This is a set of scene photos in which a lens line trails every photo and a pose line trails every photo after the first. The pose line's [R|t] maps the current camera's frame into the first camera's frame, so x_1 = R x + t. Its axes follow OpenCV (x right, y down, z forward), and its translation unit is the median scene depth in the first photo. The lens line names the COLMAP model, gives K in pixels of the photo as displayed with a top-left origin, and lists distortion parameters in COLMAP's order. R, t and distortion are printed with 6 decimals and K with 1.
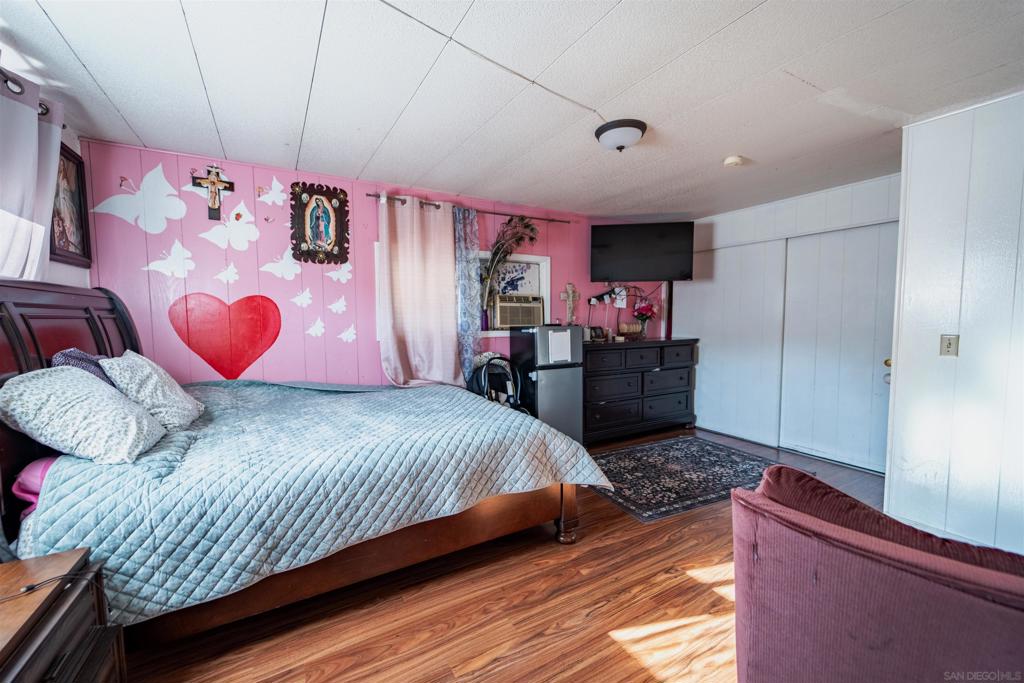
lens RADIAL K [[410.1, 0, 513.6], [0, 410.1, 342.0], [0, 0, 1]] dist [-0.000872, -0.000018]
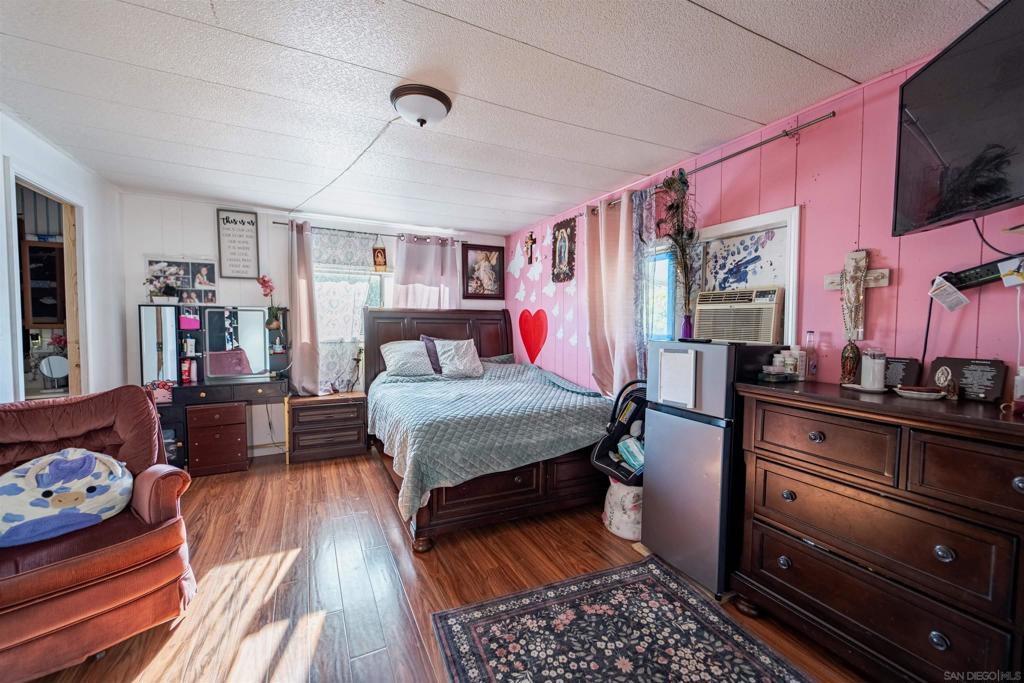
lens RADIAL K [[410.1, 0, 511.4], [0, 410.1, 343.8], [0, 0, 1]] dist [-0.000872, -0.000018]
pose [[-0.073554, 0.050151, -0.996029, 0.795716], [-0.075013, 0.995627, 0.055671, -0.057845], [0.994466, 0.078810, -0.069470, 0.920121]]
